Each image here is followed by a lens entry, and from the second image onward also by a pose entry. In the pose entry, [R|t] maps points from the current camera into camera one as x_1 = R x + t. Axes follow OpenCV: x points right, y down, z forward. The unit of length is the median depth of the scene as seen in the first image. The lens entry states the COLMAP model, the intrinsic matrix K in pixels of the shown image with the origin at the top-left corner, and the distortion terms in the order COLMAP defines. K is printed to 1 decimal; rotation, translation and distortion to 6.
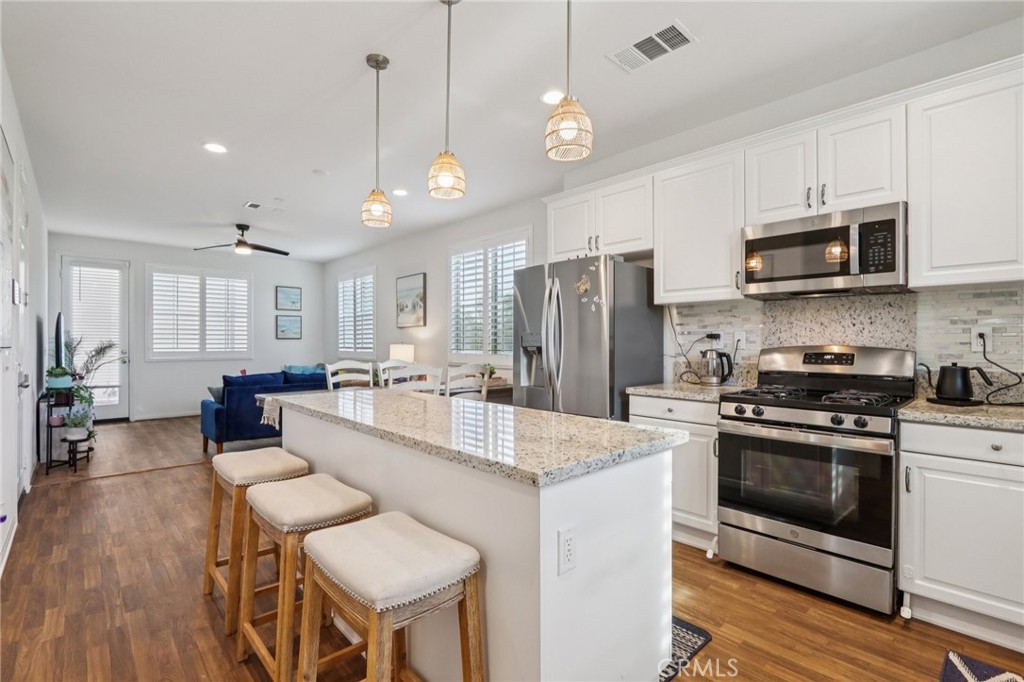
lens RADIAL K [[480.5, 0, 527.7], [0, 480.5, 345.2], [0, 0, 1]] dist [-0.019979, 0.000223]
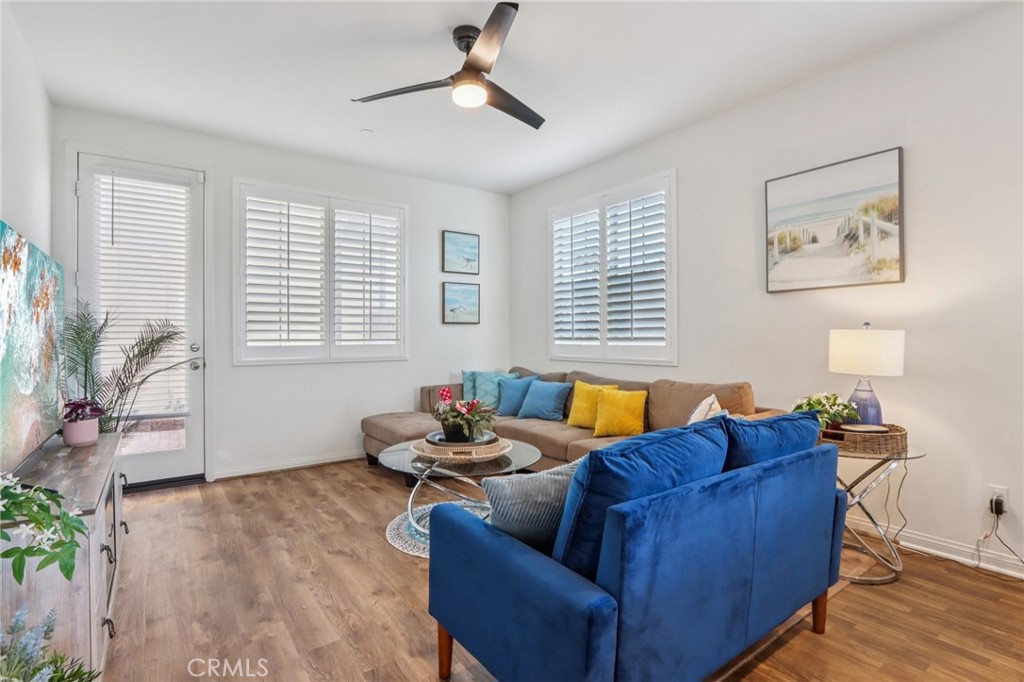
lens RADIAL K [[480.5, 0, 507.7], [0, 480.5, 336.3], [0, 0, 1]] dist [-0.019979, 0.000223]
pose [[0.991993, -0.003593, -0.126243, -0.472884], [0.003300, 0.999991, -0.002534, 0.004544], [0.126251, 0.002097, 0.991996, 0.556398]]
